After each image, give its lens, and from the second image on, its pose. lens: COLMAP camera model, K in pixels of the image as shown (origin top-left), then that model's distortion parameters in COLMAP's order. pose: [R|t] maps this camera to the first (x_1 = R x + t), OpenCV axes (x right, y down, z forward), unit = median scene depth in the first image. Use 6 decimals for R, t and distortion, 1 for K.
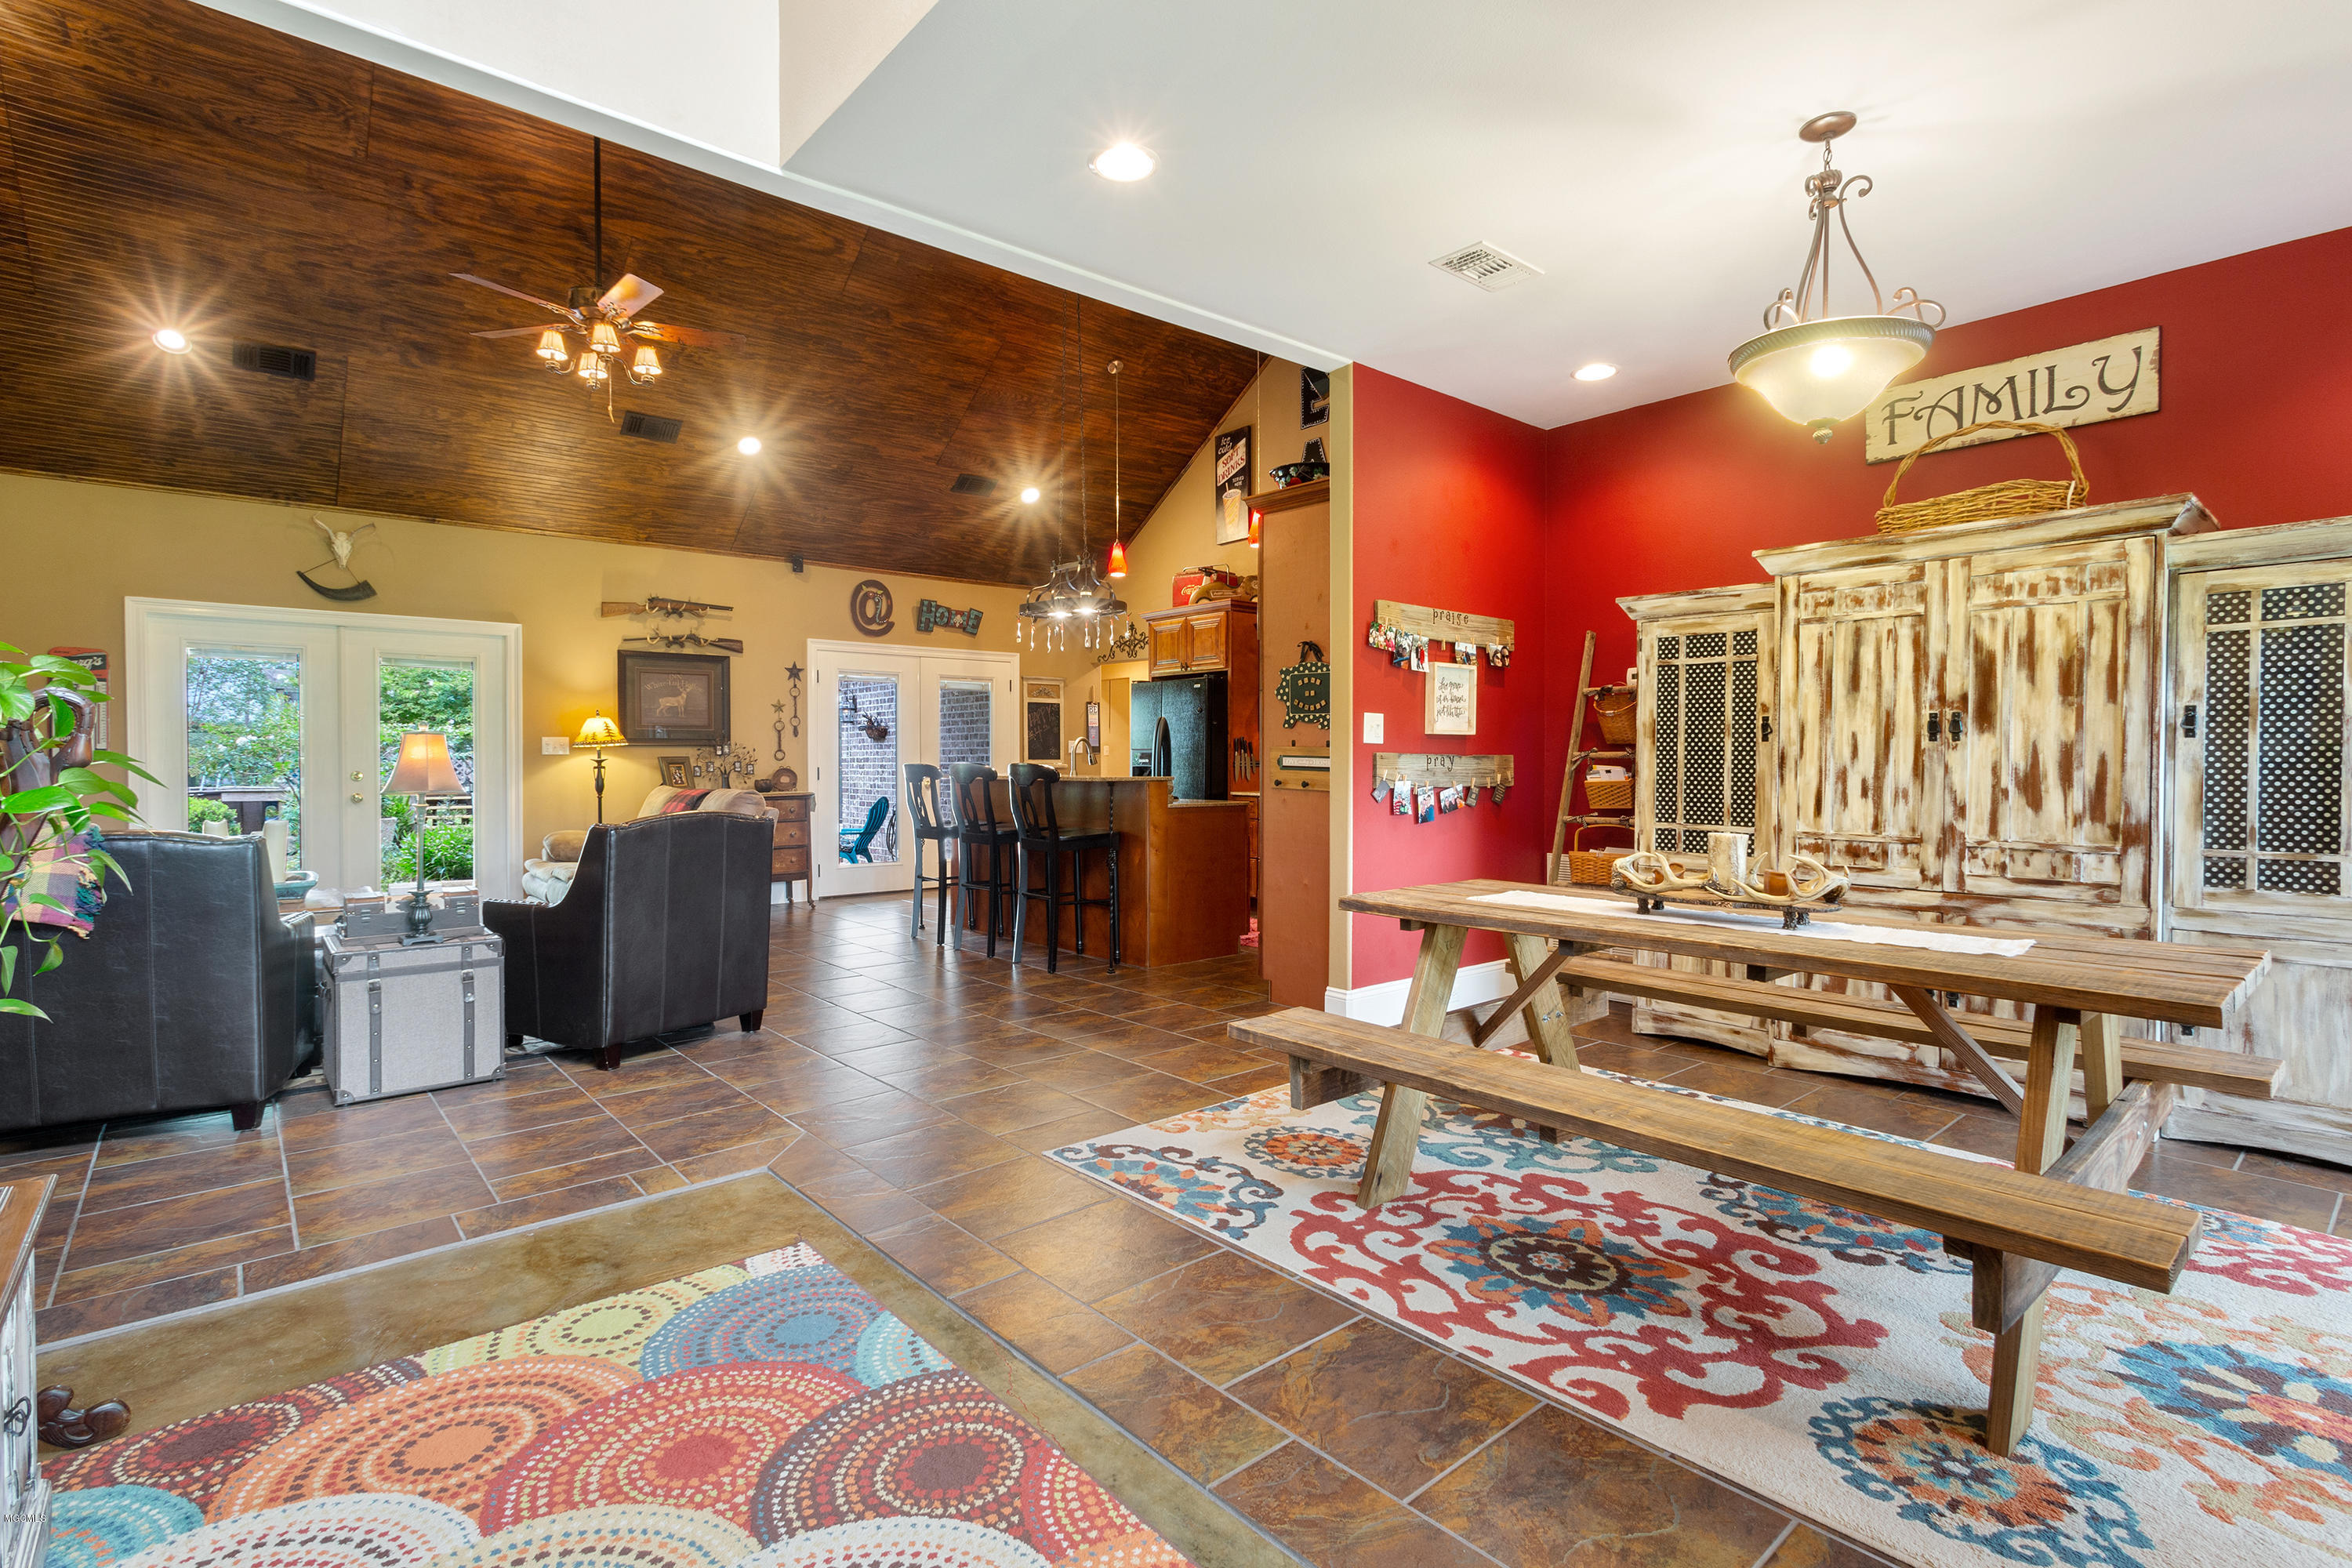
lens RADIAL K [[1116.6, 0, 1171.6], [0, 1116.6, 777.7], [0, 0, 1]] dist [-0.002798, 0.007673]
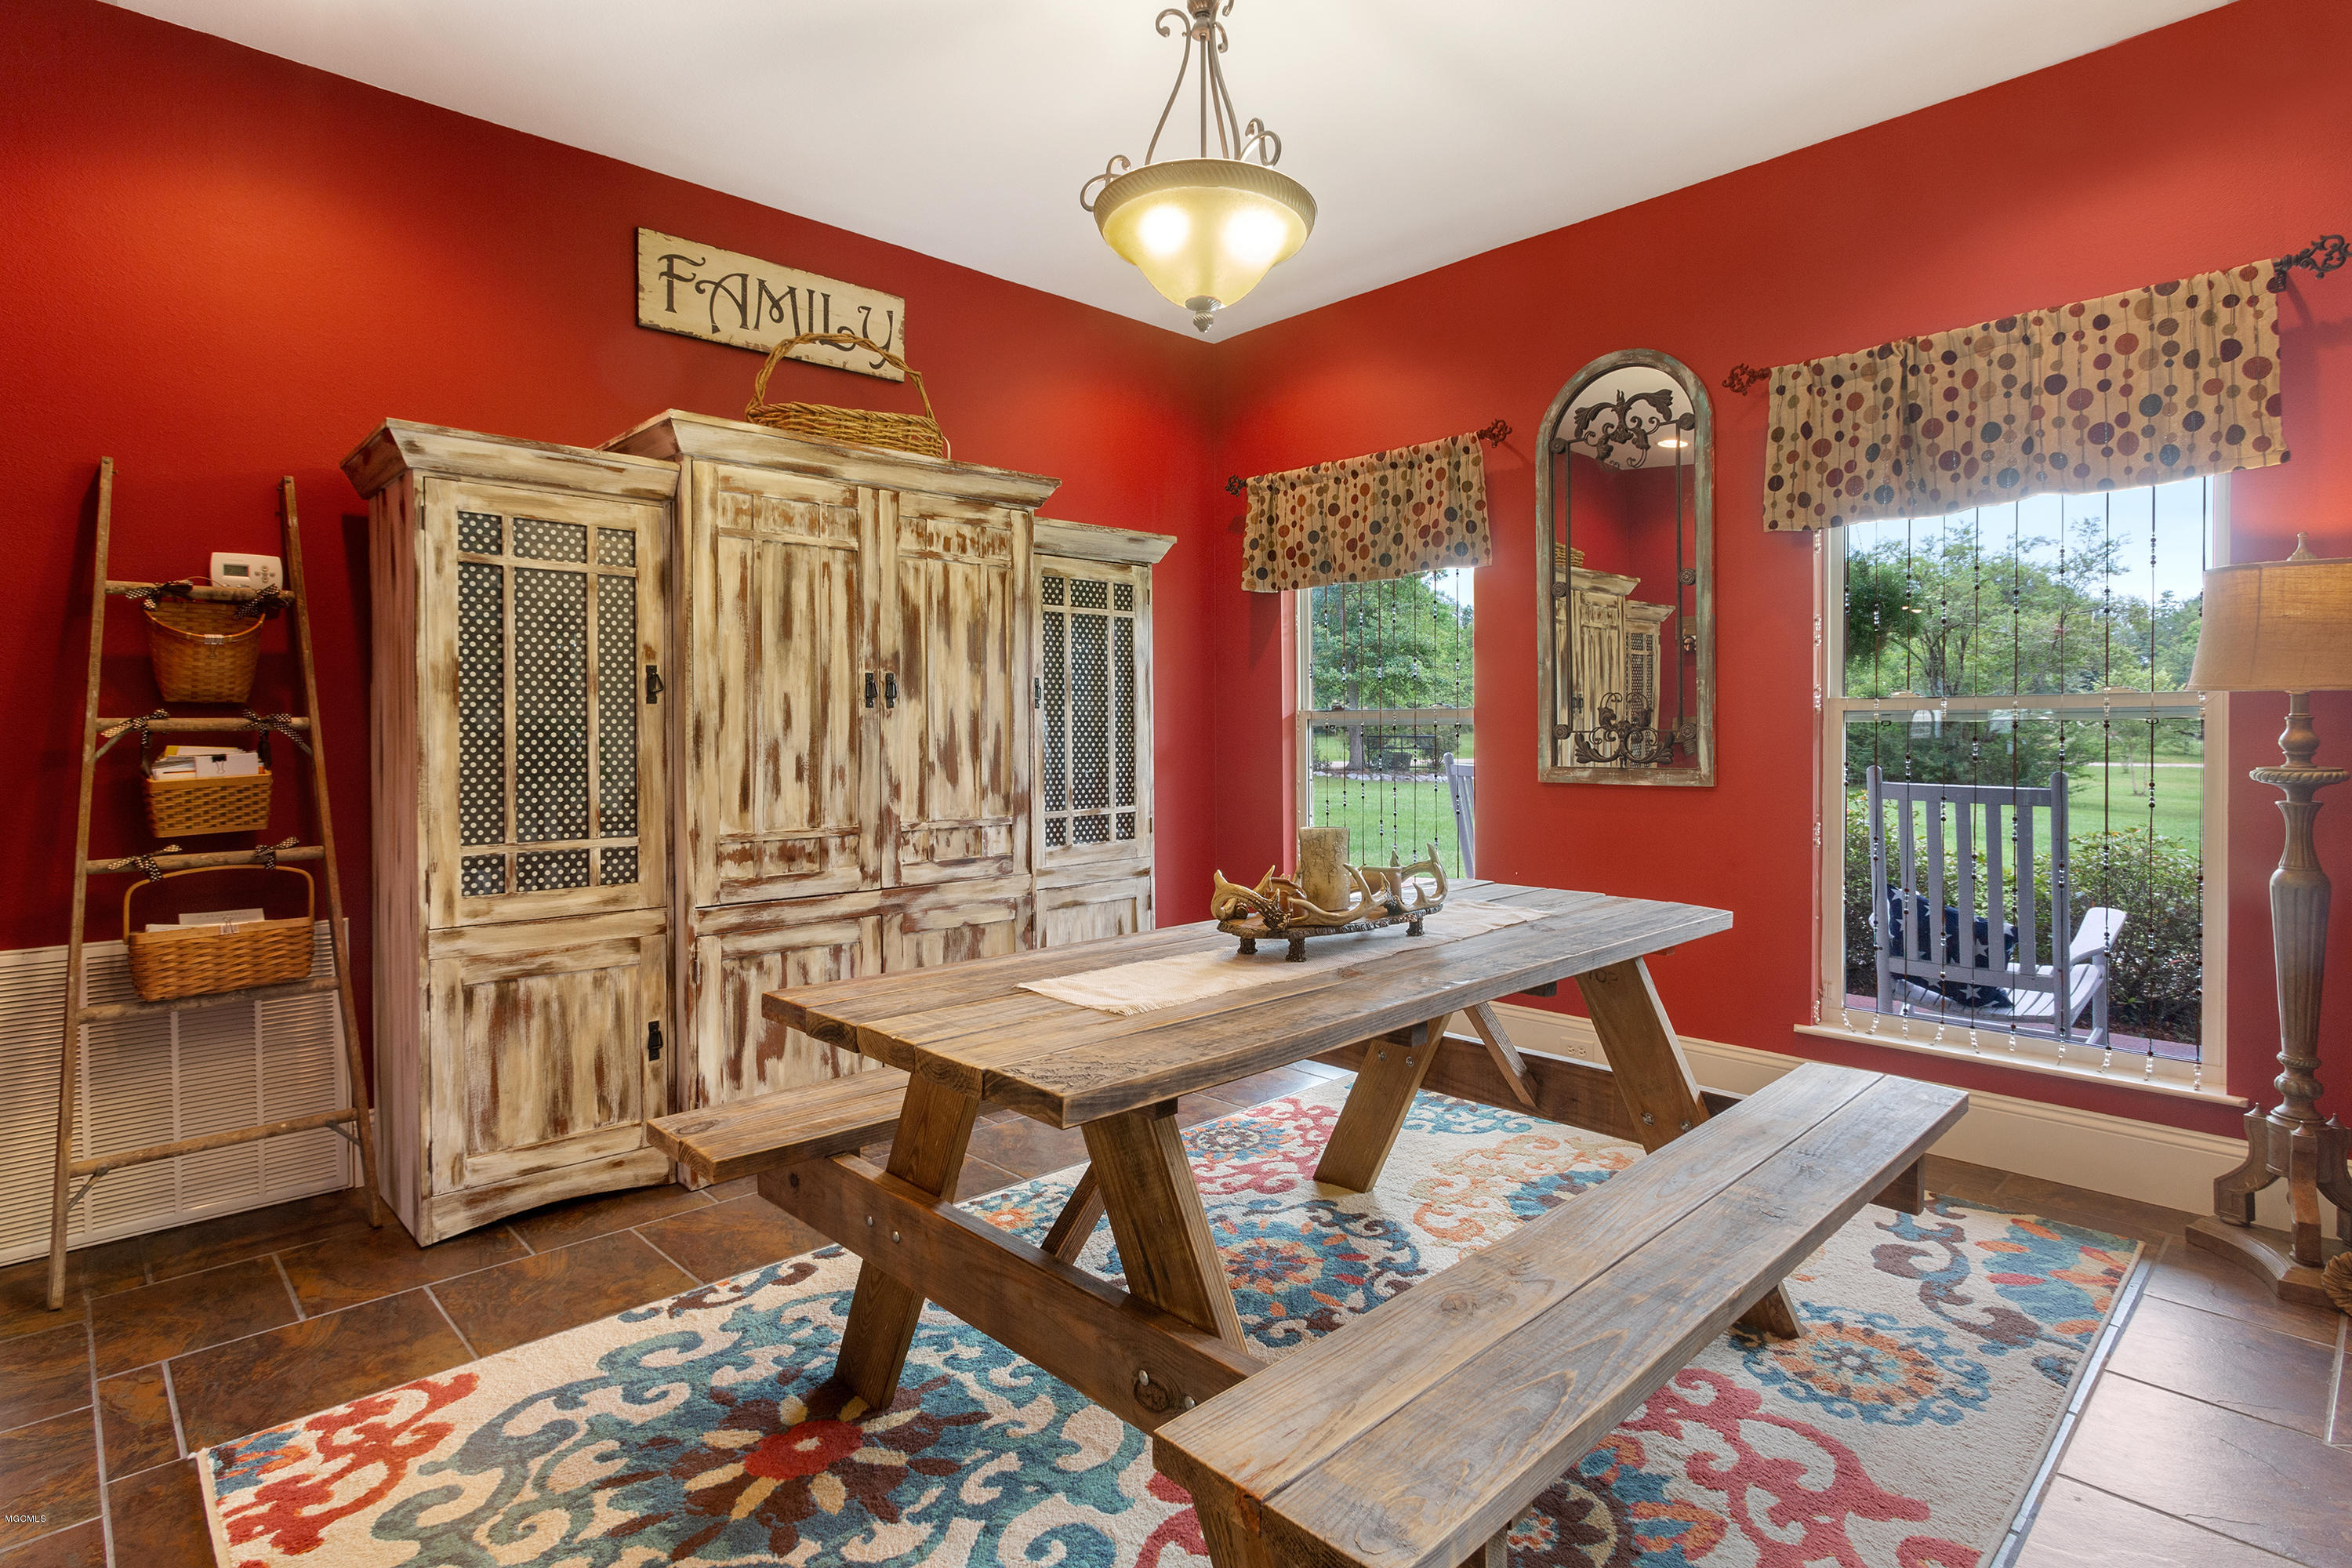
lens RADIAL K [[1204.5, 0, 1172.3], [0, 1204.5, 745.9], [0, 0, 1]] dist [-0.004109, 0.000285]
pose [[-0.053437, -0.012320, 0.998495, -0.213521], [0.023644, 0.999628, 0.013600, -0.011363], [-0.998291, 0.024335, -0.053126, 0.831838]]
